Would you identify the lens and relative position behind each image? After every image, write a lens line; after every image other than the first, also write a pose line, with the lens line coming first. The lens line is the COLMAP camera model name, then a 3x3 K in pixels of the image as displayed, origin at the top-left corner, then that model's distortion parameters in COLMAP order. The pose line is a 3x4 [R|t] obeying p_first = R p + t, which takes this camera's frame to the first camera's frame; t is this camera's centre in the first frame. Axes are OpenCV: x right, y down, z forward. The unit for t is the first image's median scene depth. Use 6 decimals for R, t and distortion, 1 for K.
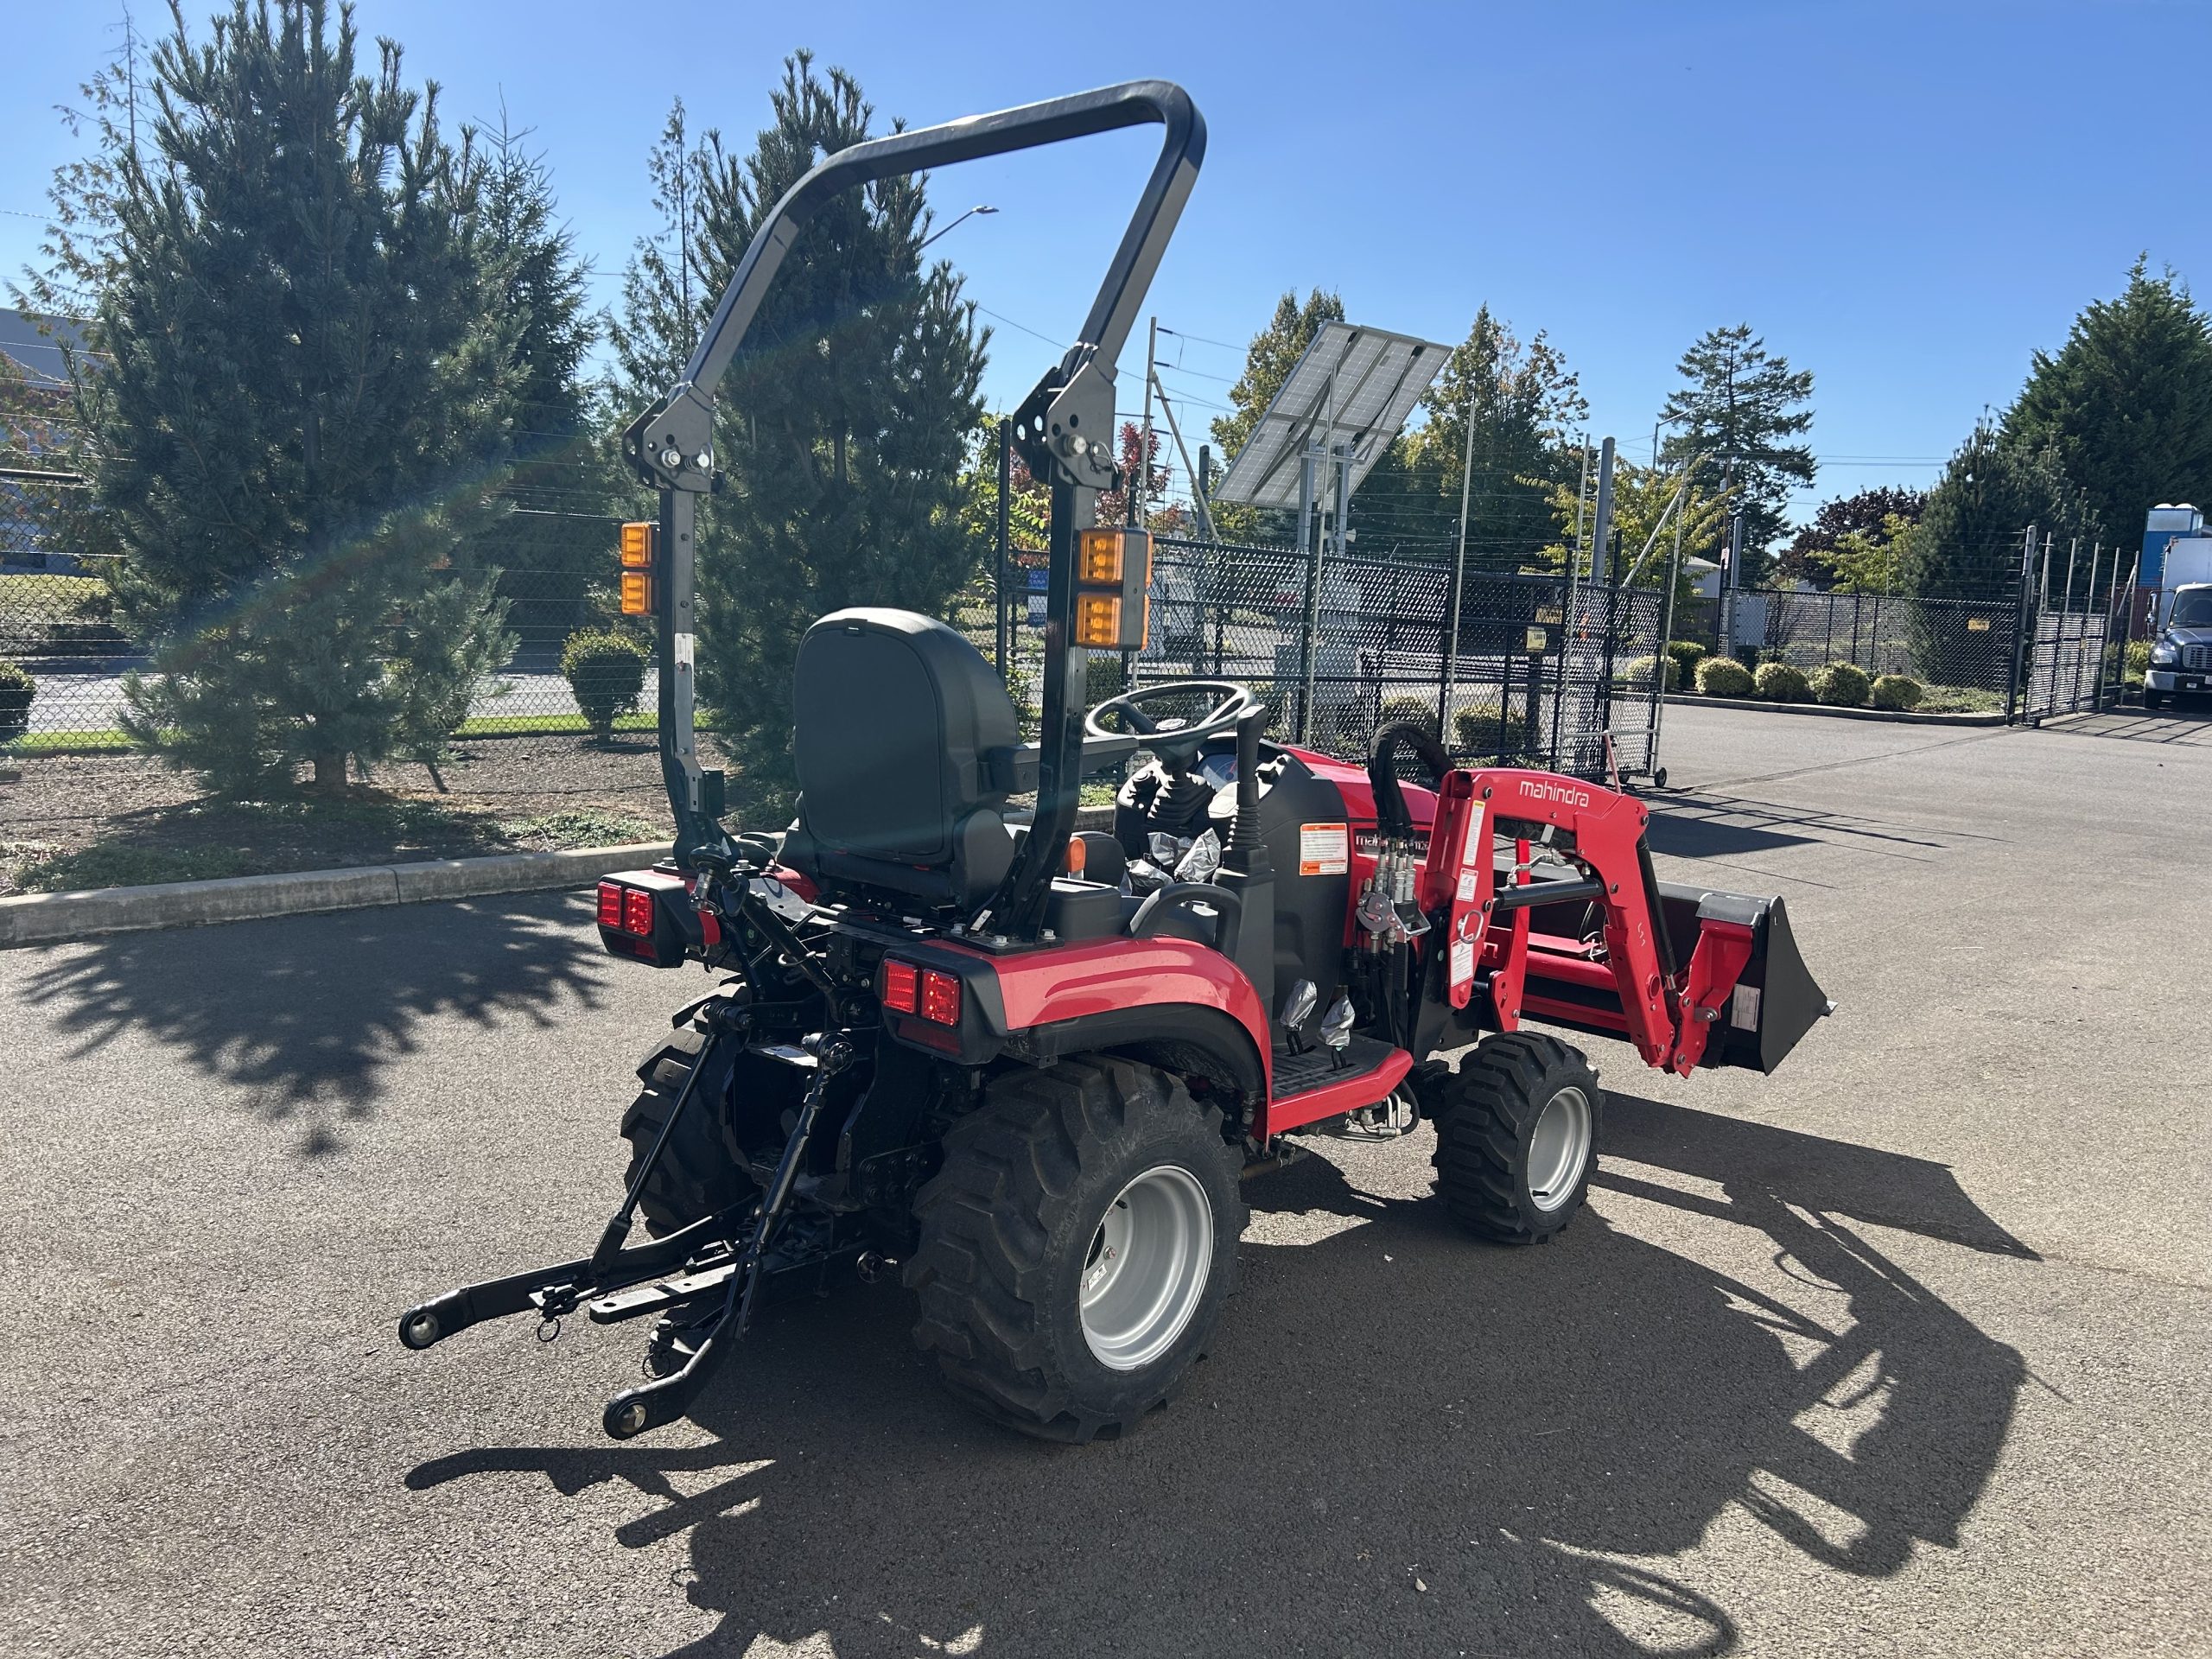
lens RADIAL K [[1655.1, 0, 1142.5], [0, 1655.1, 831.3], [0, 0, 1]] dist [0.048588, -0.053419]
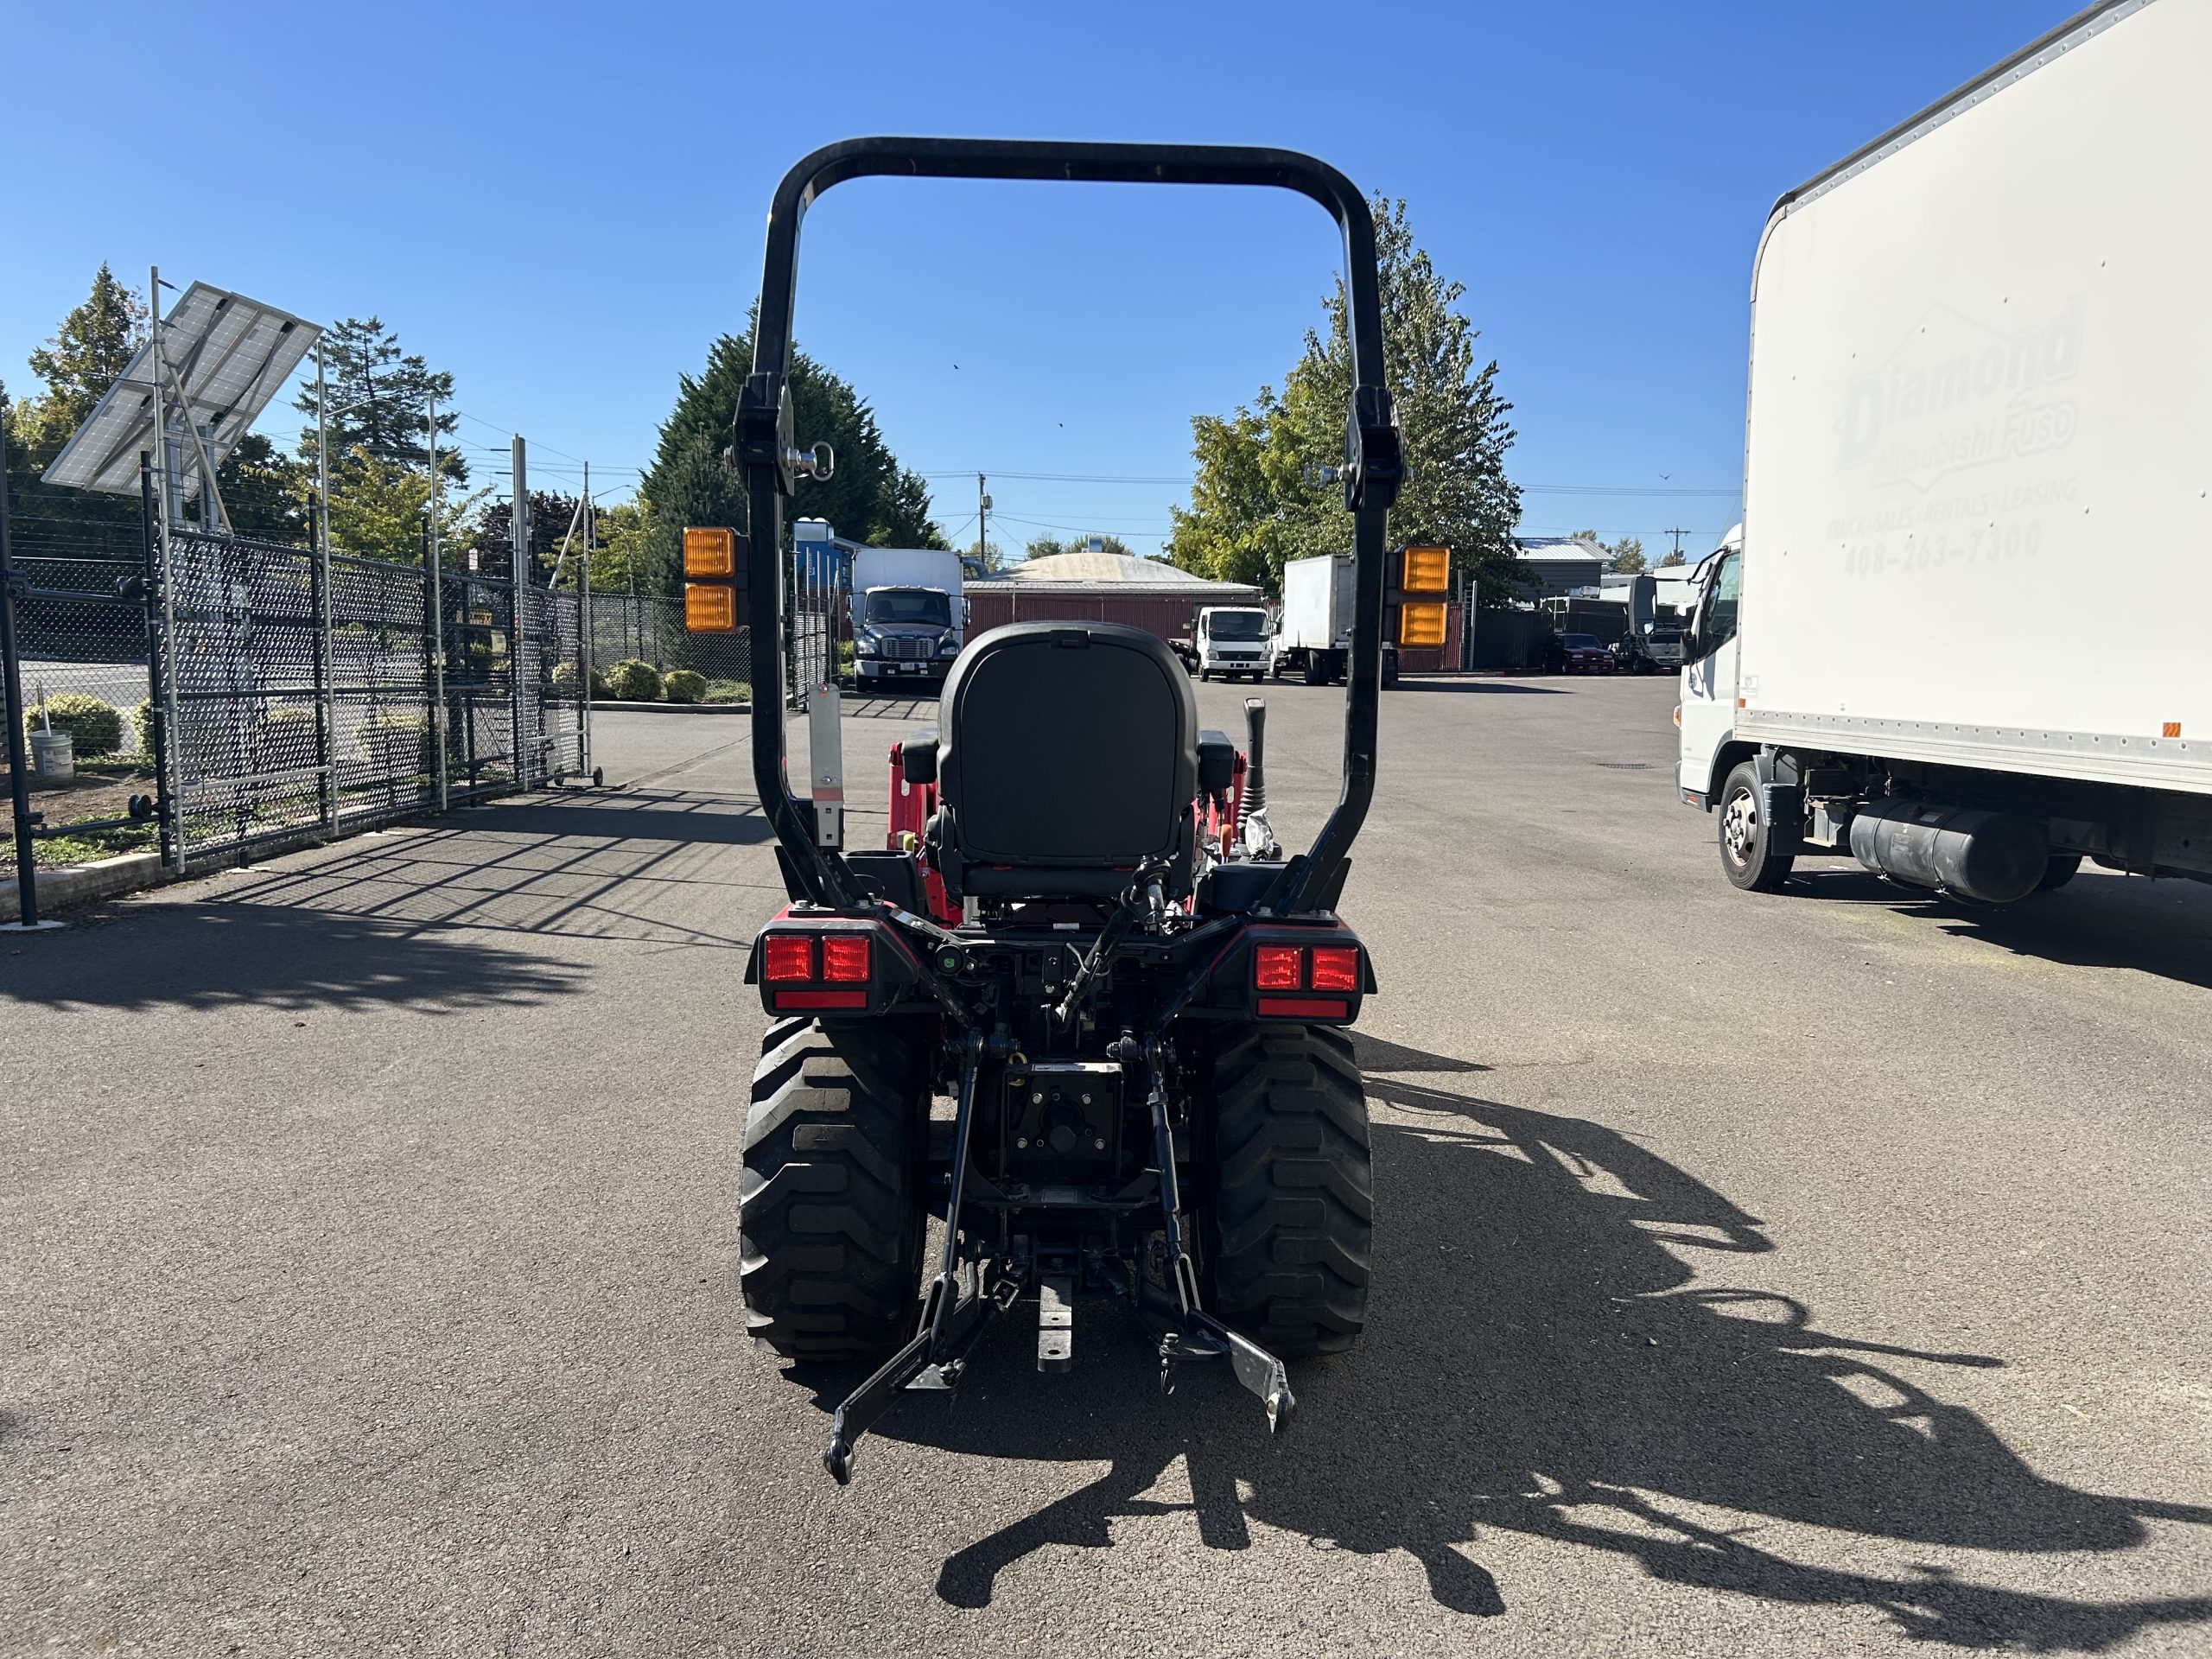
lens RADIAL K [[1655.1, 0, 1109.0], [0, 1655.1, 836.5], [0, 0, 1]] dist [0.048588, -0.053419]
pose [[0.727212, -0.105132, 0.678314, -0.092137], [0.103274, 0.993710, 0.043296, -0.004764], [-0.678599, 0.038567, 0.733496, 0.027330]]
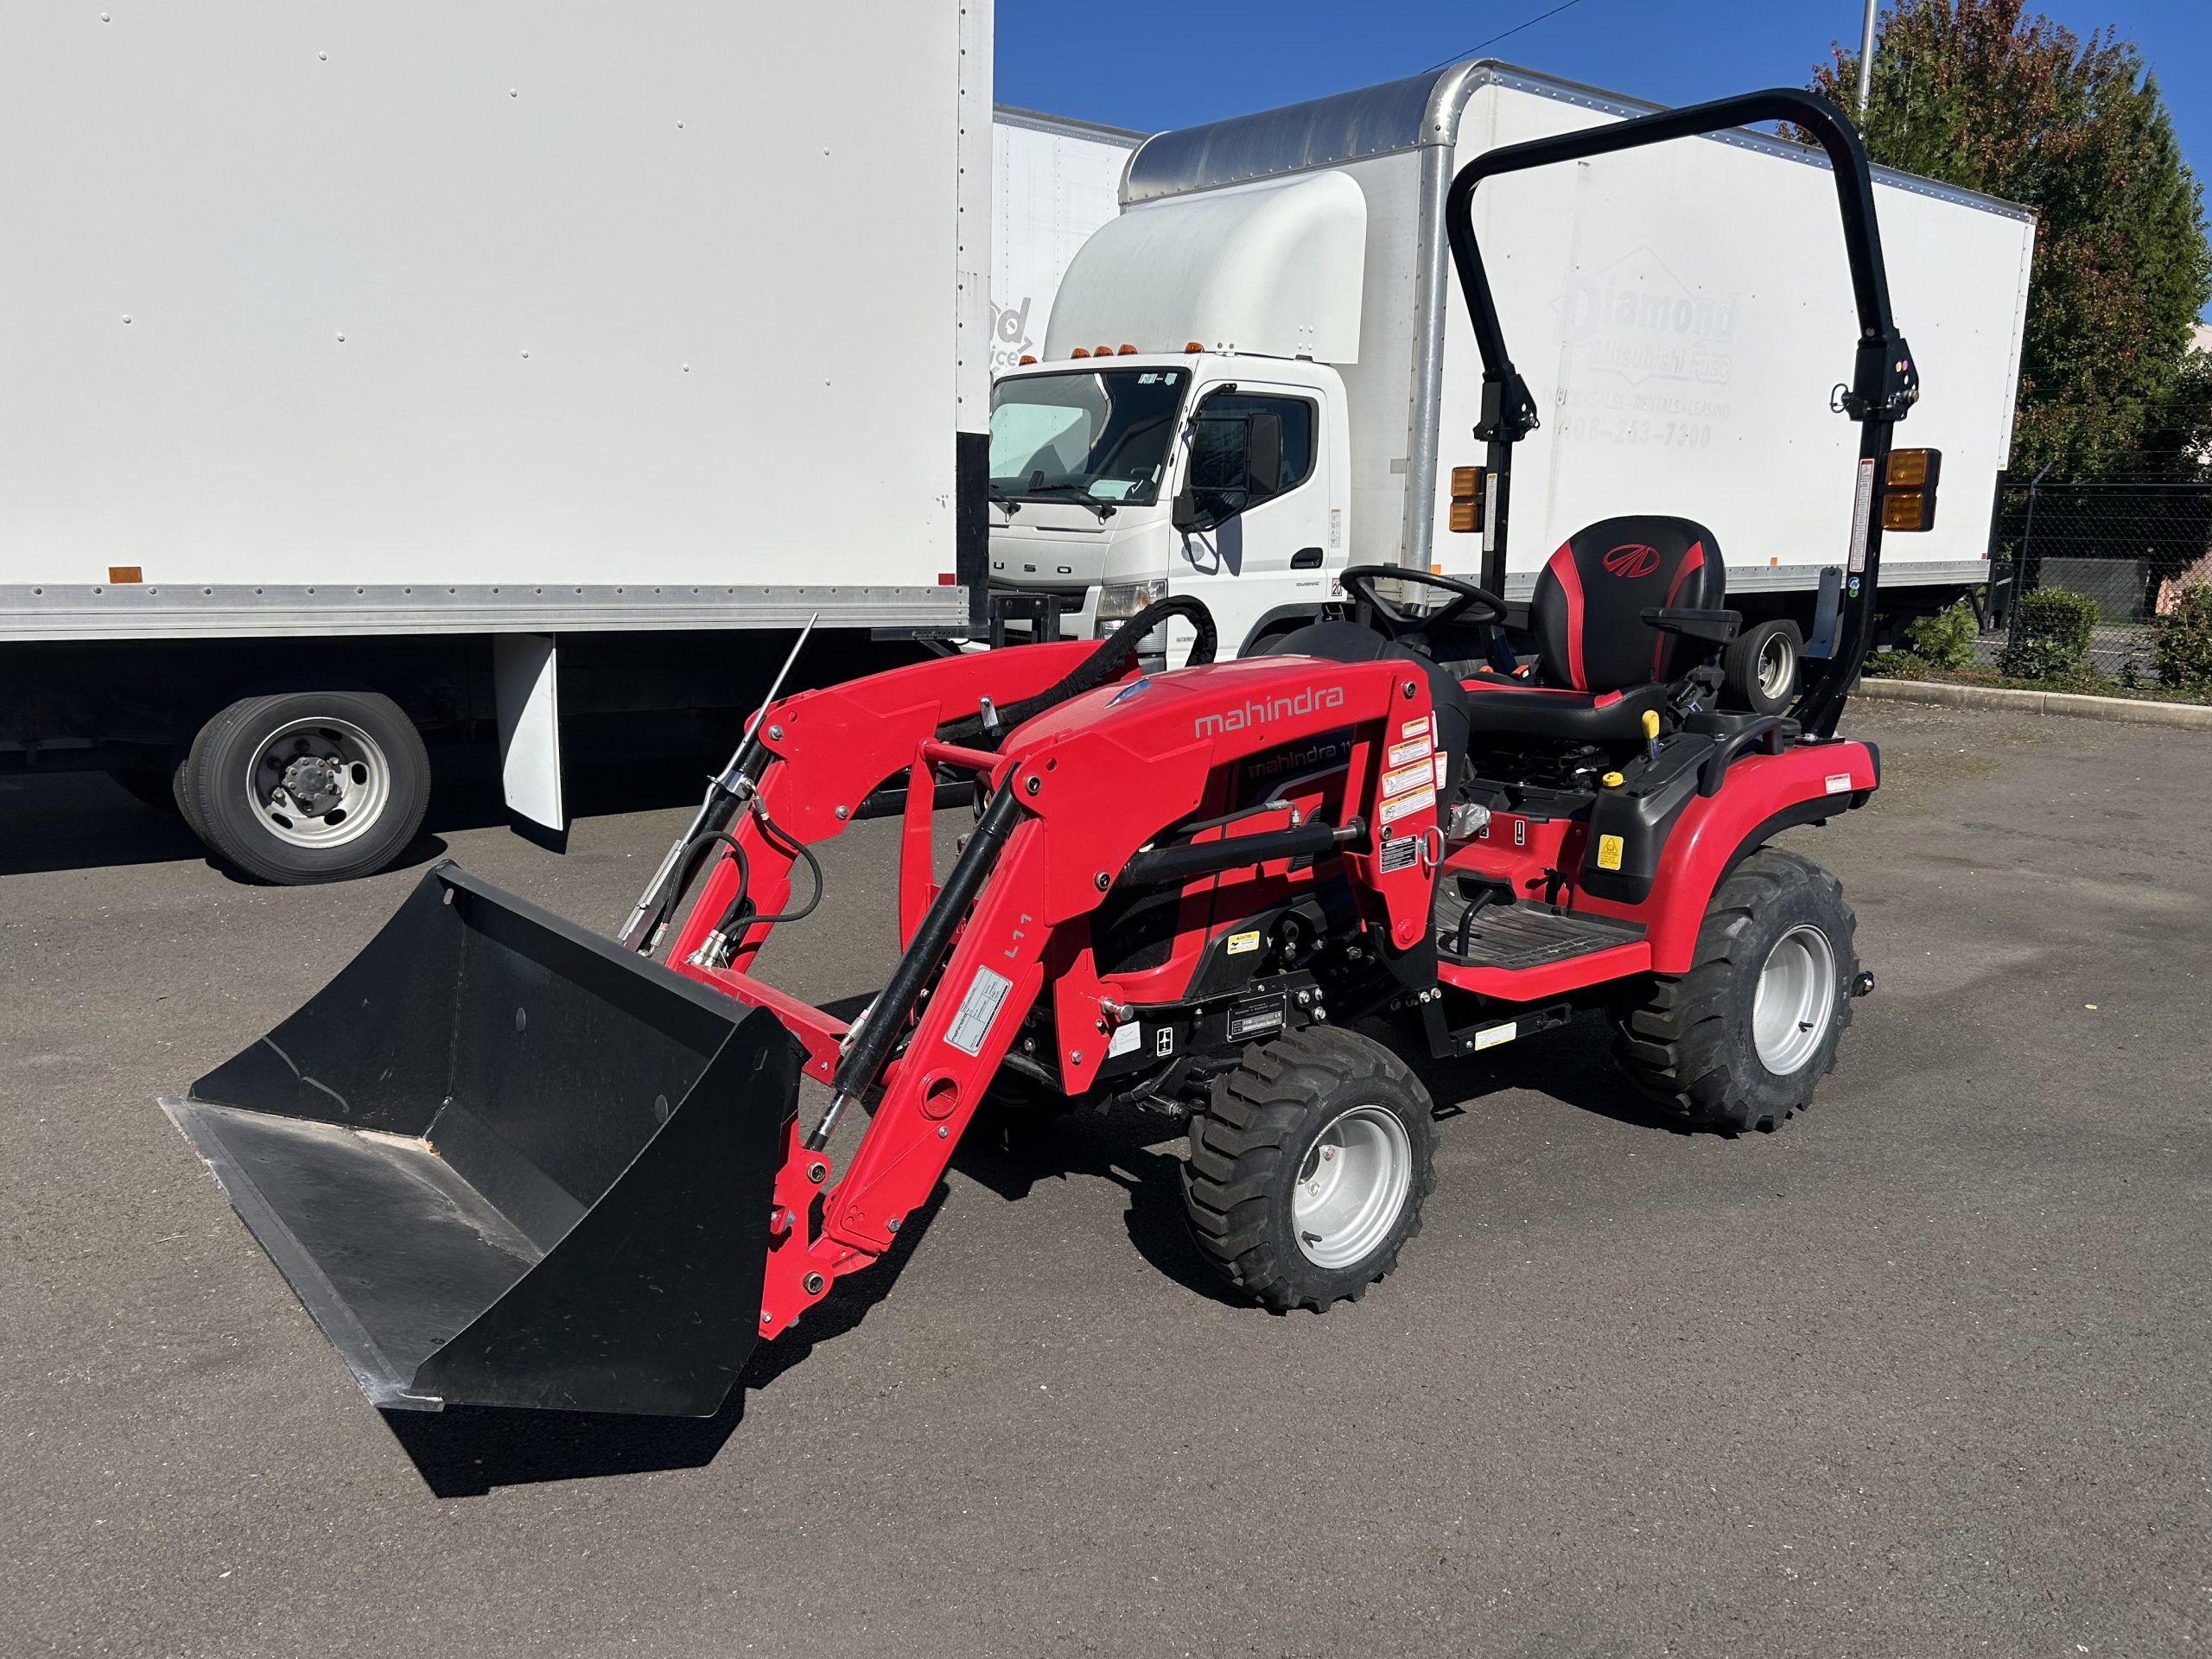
lens RADIAL K [[1655.1, 0, 1095.1], [0, 1655.1, 837.8], [0, 0, 1]] dist [0.048588, -0.053419]
pose [[-0.983587, -0.089613, 0.156606, 0.009808], [-0.039840, 0.954388, 0.295898, -0.029062], [-0.175980, 0.284802, -0.942295, 0.272668]]
